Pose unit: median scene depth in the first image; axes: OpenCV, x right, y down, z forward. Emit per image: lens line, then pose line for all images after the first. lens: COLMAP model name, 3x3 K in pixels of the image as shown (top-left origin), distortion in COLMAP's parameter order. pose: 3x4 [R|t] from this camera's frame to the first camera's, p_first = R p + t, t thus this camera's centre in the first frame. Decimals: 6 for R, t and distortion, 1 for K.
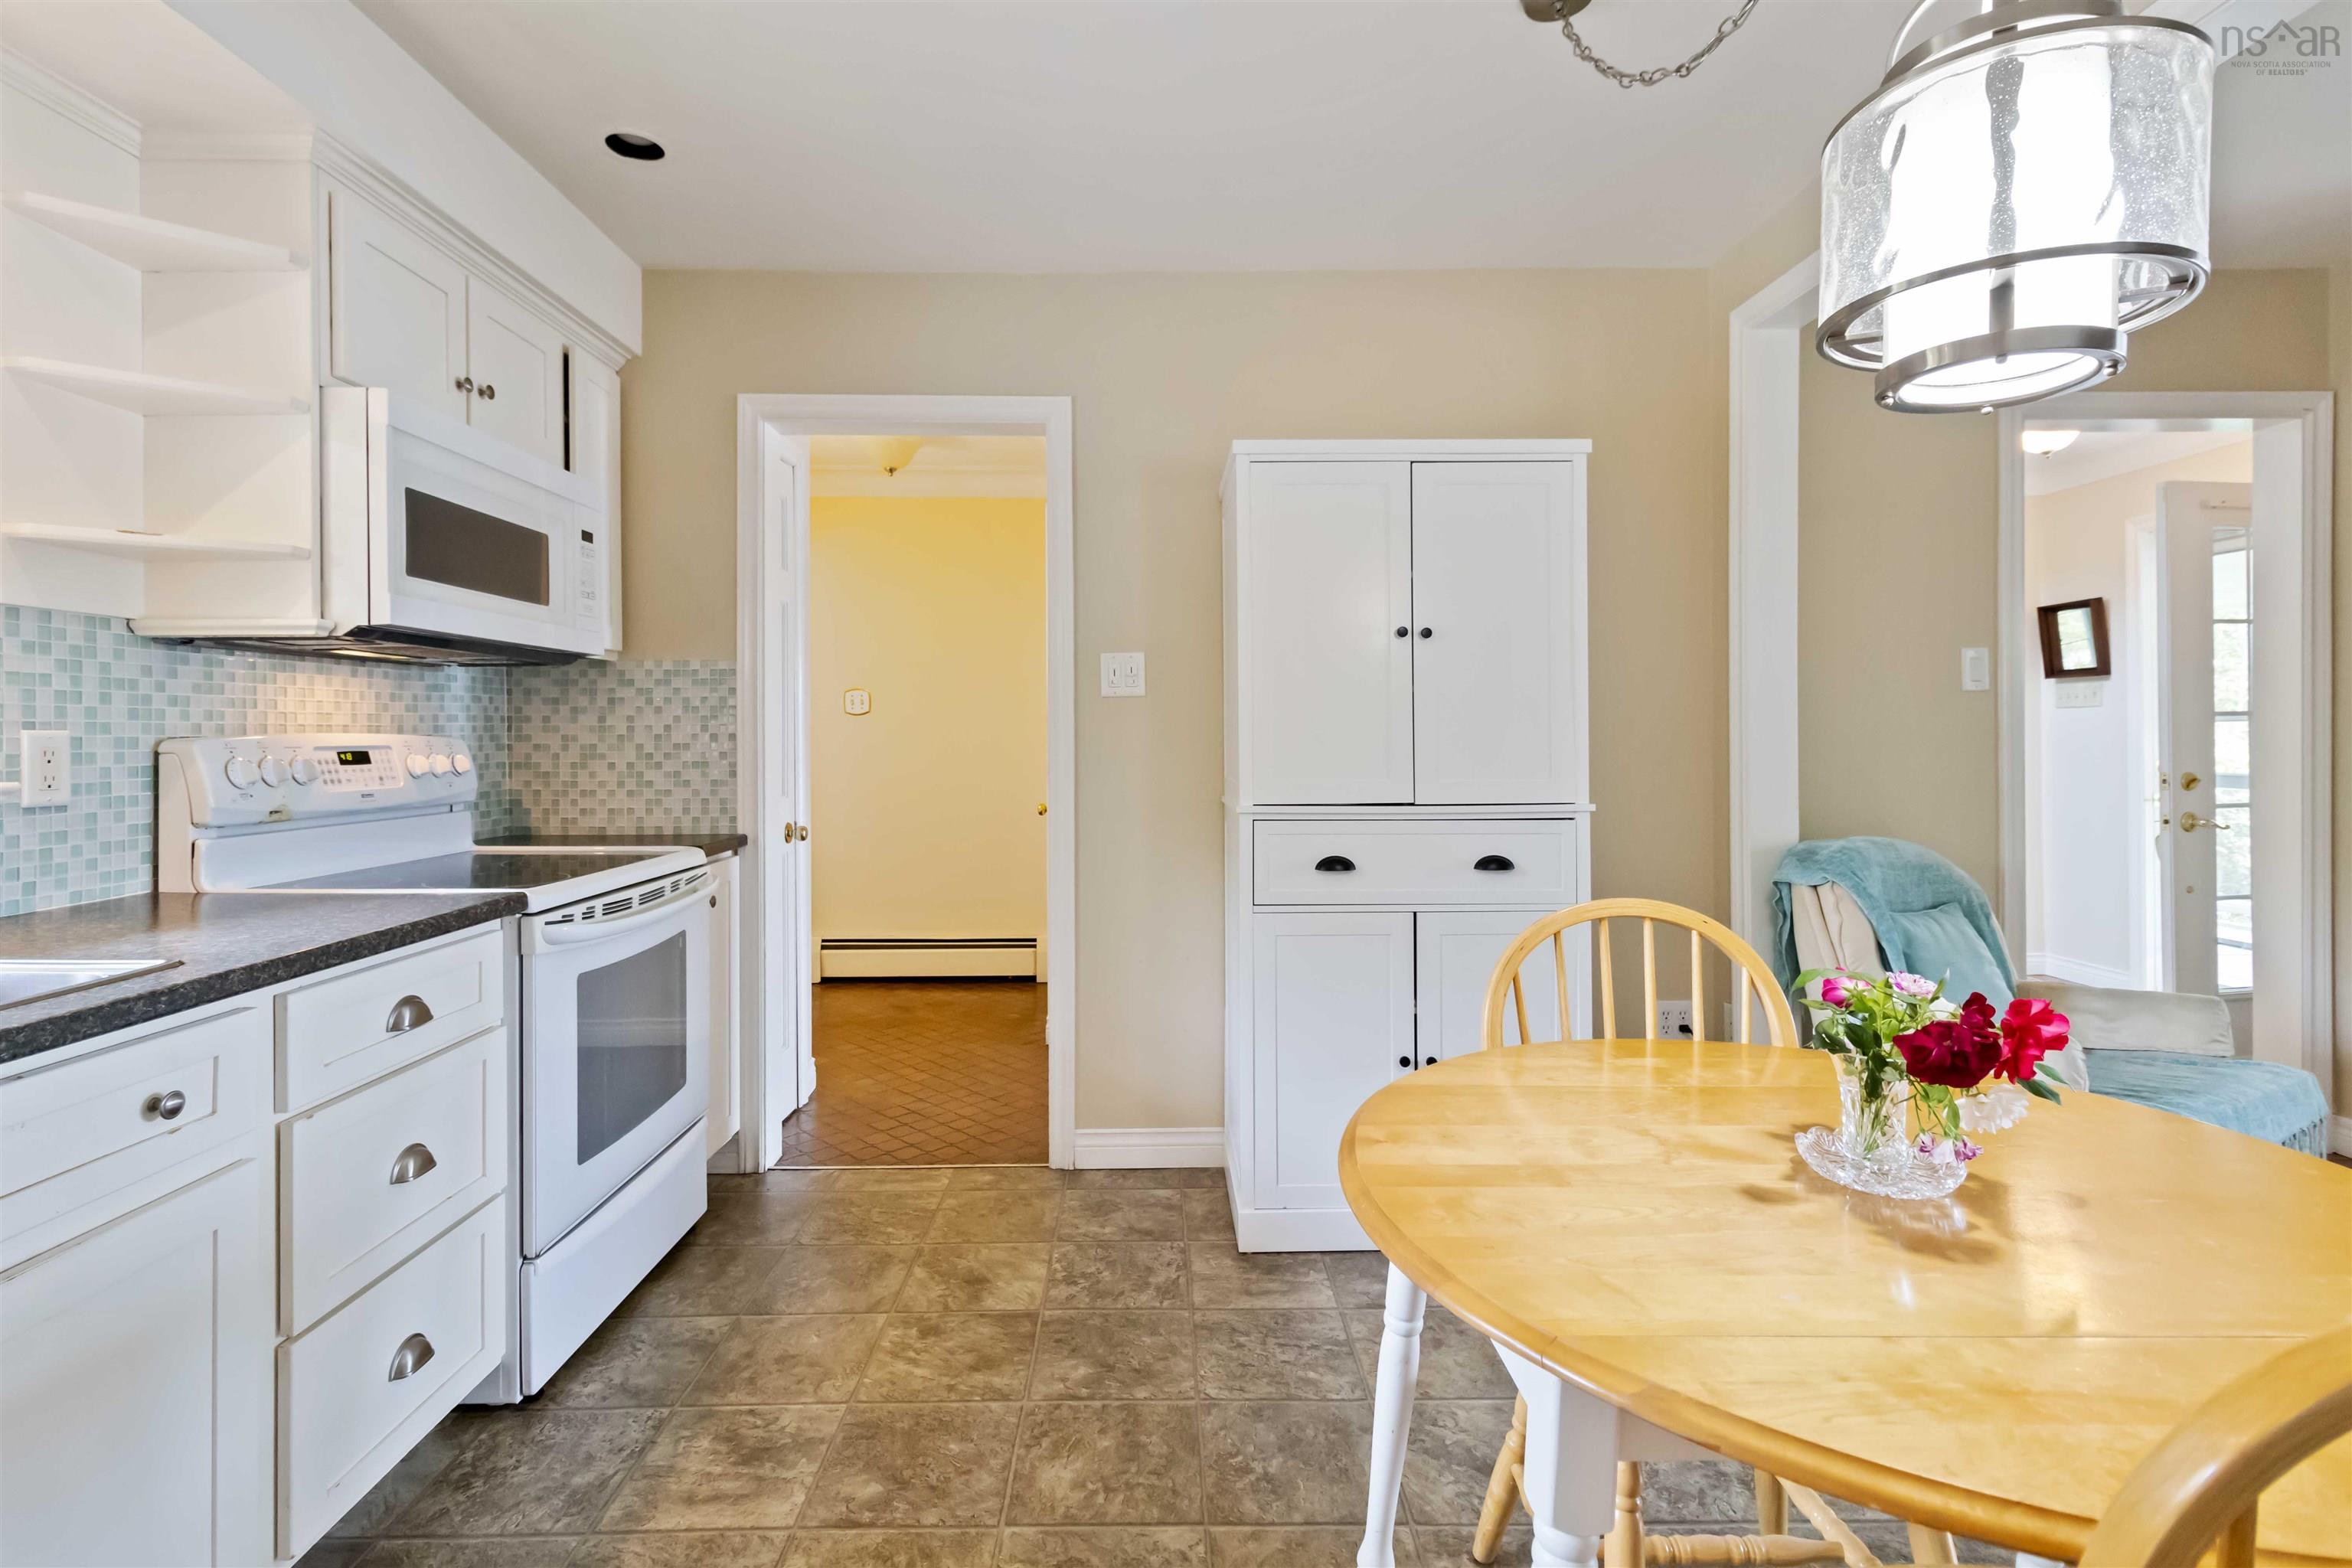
lens RADIAL K [[1136.1, 0, 1167.5], [0, 1136.1, 710.9], [0, 0, 1]] dist [0.050260, 0.000549]
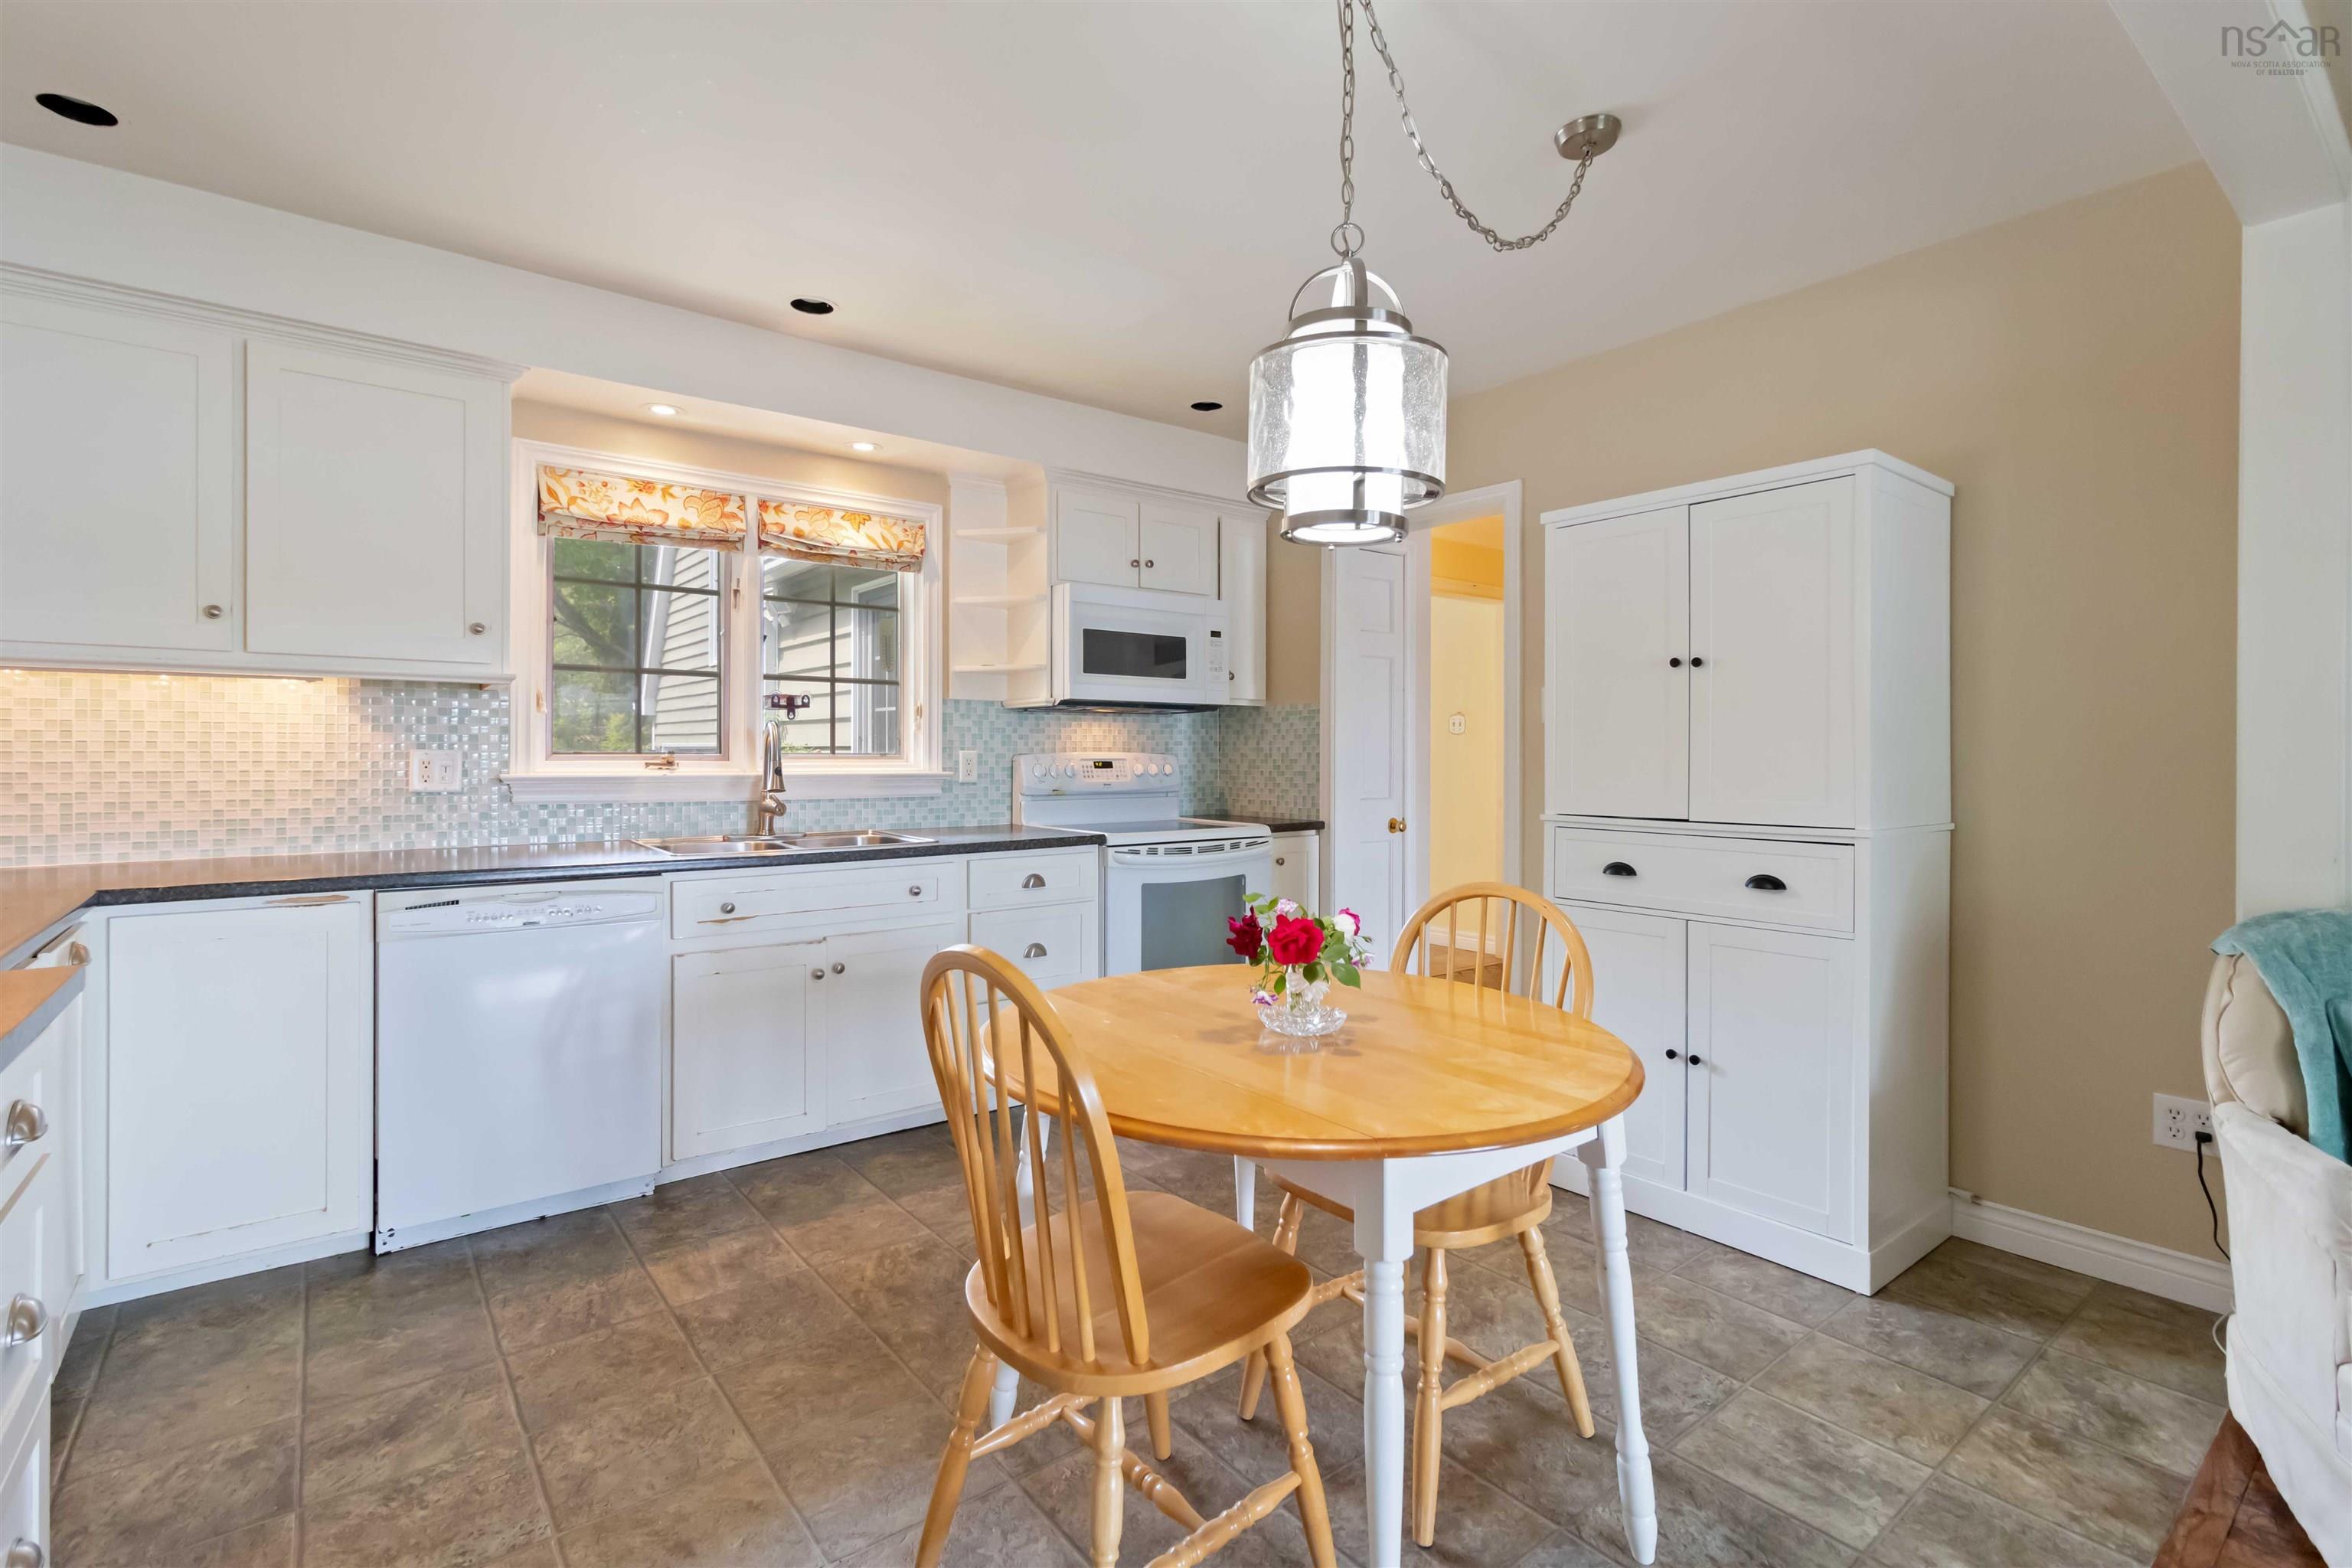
lens RADIAL K [[1084.1, 0, 1176.1], [0, 1084.1, 768.5], [0, 0, 1]] dist [0.000284, 0.000718]
pose [[0.610826, 0.015017, -0.791623, 0.733243], [0.012338, 0.999518, 0.028481, -0.003175], [0.791669, -0.027164, 0.610346, -0.011733]]
